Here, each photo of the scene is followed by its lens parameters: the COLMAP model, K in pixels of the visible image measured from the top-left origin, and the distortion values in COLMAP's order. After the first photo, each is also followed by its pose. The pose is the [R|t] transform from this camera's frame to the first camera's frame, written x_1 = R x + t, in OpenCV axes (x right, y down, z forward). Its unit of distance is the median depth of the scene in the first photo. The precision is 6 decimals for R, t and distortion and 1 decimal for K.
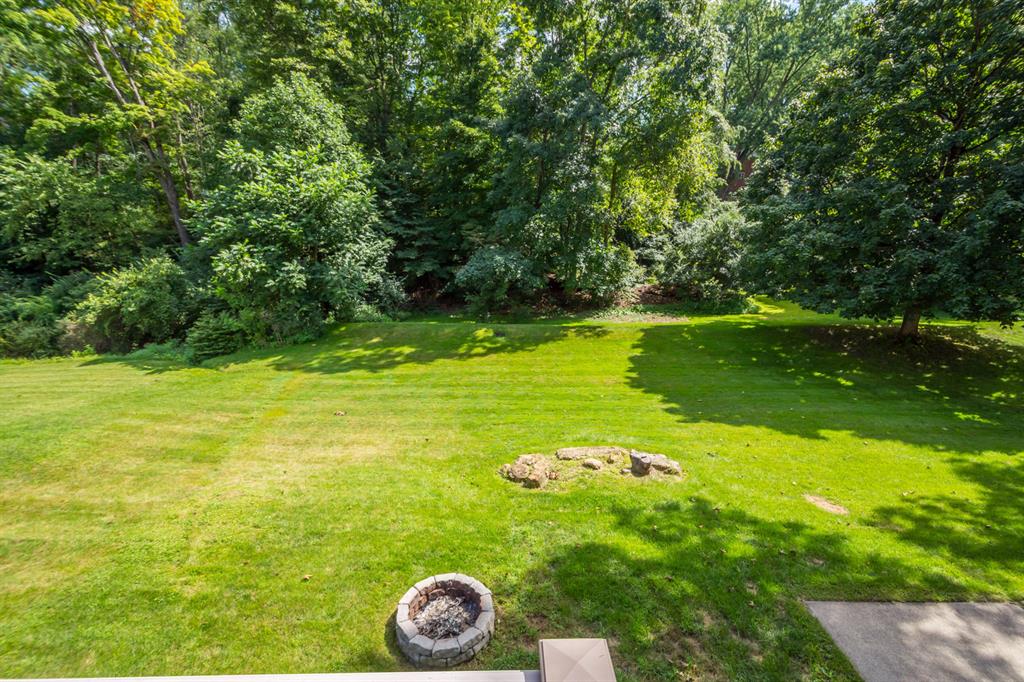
lens RADIAL K [[449.2, 0, 510.9], [0, 449.2, 345.5], [0, 0, 1]] dist [0.004789, -0.000074]
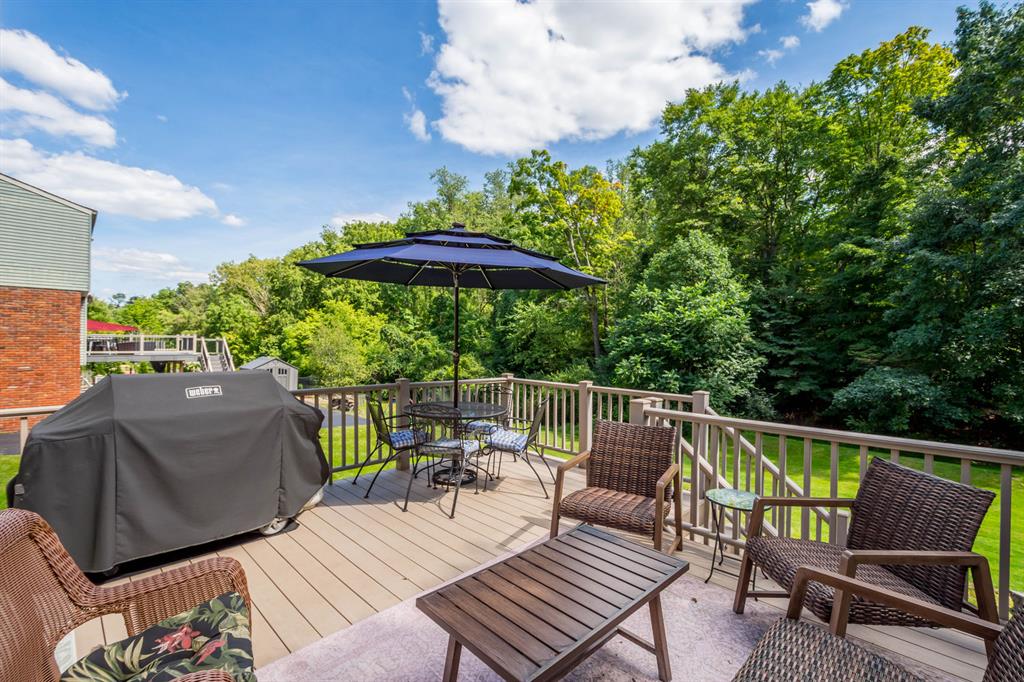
lens RADIAL K [[449.2, 0, 510.9], [0, 449.2, 345.5], [0, 0, 1]] dist [0.004789, -0.000074]
pose [[0.702658, 0.010138, -0.711456, 0.071071], [-0.198093, 0.963154, -0.181919, 0.048245], [0.683397, 0.268761, 0.678776, -0.134776]]
